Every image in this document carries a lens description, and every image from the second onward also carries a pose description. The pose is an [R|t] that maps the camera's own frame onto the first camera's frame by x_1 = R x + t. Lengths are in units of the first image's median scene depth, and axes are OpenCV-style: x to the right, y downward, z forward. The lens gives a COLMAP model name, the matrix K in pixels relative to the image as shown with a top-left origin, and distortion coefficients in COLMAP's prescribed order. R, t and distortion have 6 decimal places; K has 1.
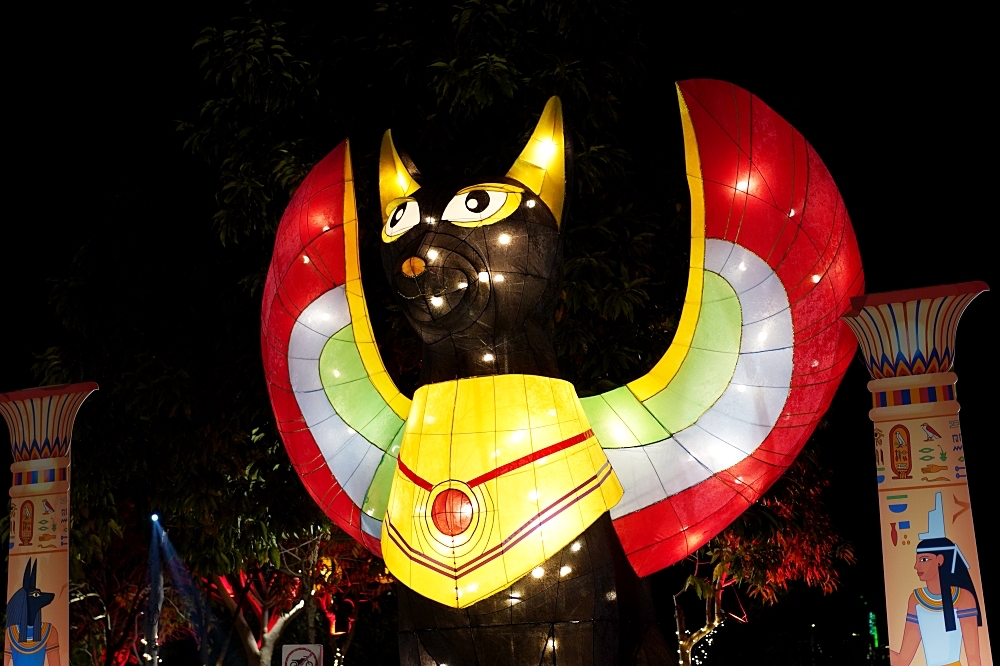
lens RADIAL K [[1416.6, 0, 499.7], [0, 1416.6, 332.3], [0, 0, 1]] dist [0.029031, 0.000000]
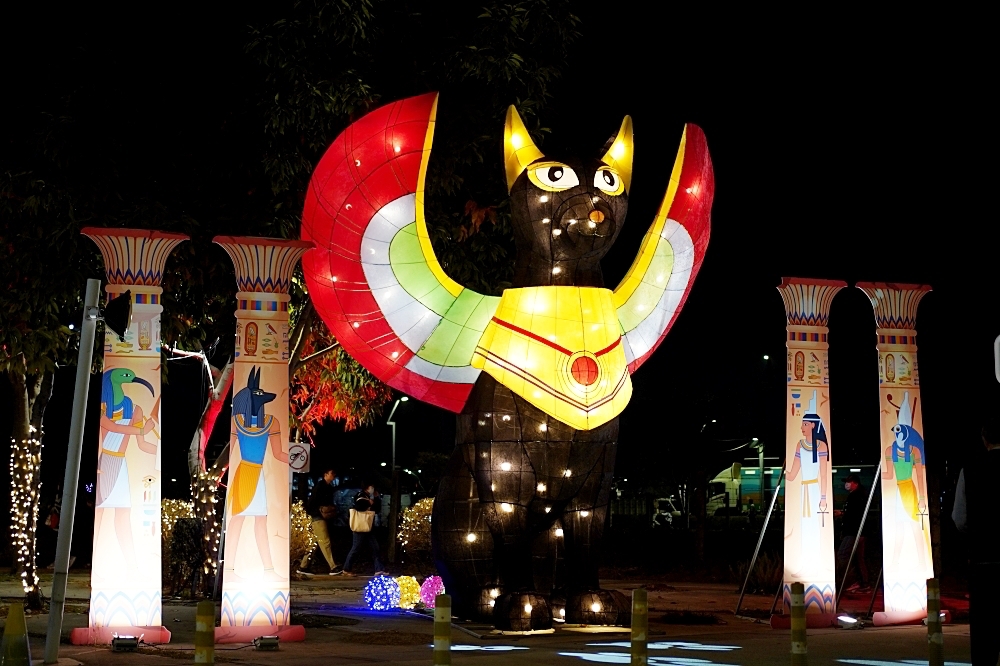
lens RADIAL K [[1416.6, 0, 500.6], [0, 1416.6, 334.1], [0, 0, 1]] dist [0.029031, 0.000000]
pose [[0.778818, 0.125125, 0.614643, -1.099283], [-0.178446, 0.983609, 0.025873, 0.062001], [-0.601331, -0.129831, 0.788381, -0.199744]]
